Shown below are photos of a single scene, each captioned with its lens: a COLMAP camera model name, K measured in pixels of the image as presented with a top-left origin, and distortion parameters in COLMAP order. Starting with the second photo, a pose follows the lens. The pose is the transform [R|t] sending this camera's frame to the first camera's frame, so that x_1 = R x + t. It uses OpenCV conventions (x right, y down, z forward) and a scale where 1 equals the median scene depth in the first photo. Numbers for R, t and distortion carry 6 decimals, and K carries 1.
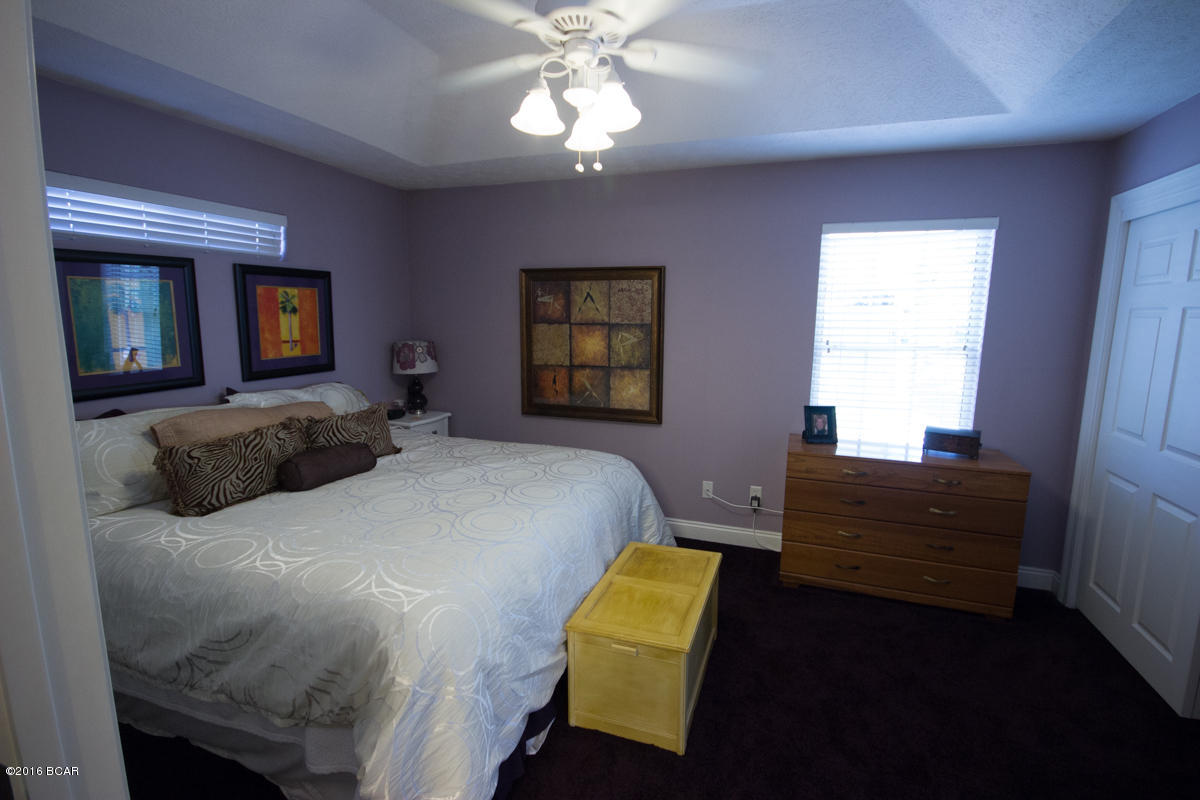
lens RADIAL K [[555.4, 0, 605.2], [0, 555.4, 395.6], [0, 0, 1]] dist [-0.006394, 0.001105]
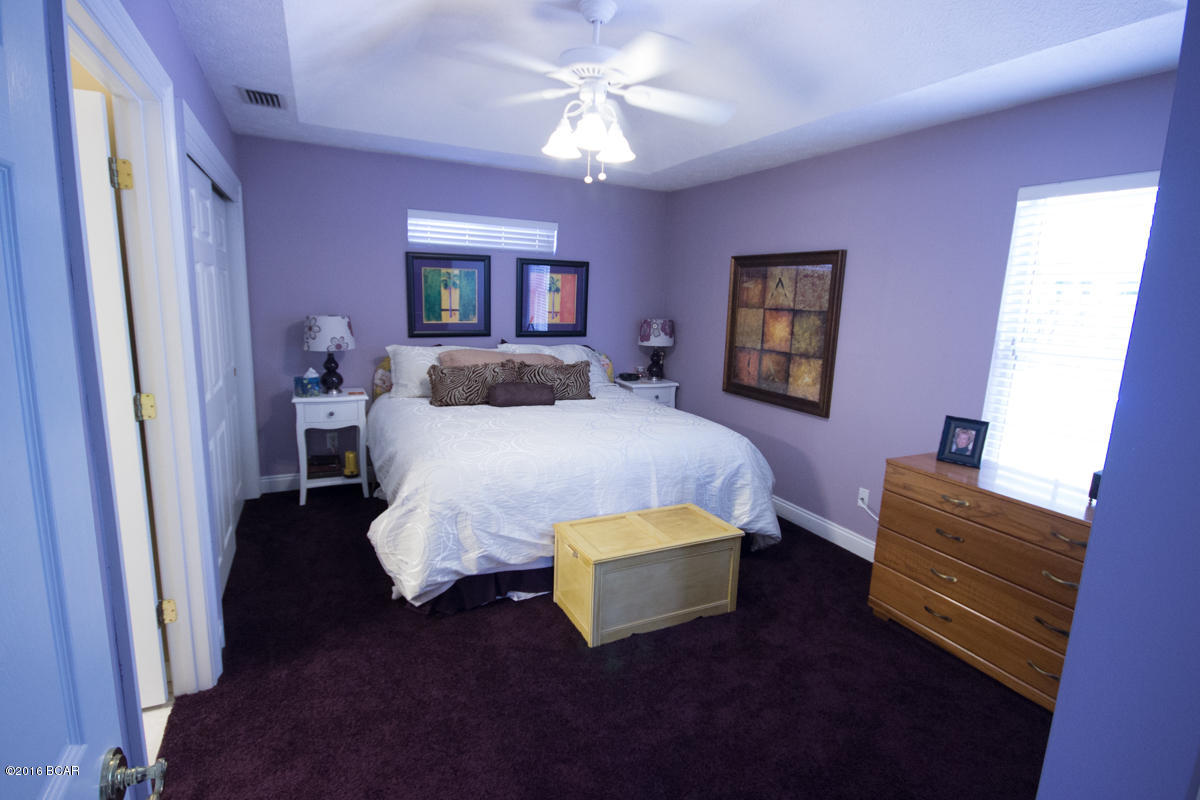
lens RADIAL K [[574.7, 0, 599.9], [0, 574.7, 392.5], [0, 0, 1]] dist [-0.000544, 0.000796]
pose [[0.717160, 0.135984, -0.683512, 0.512465], [-0.132129, 0.989521, 0.058231, 0.002794], [0.684268, 0.048551, 0.727612, 0.027732]]
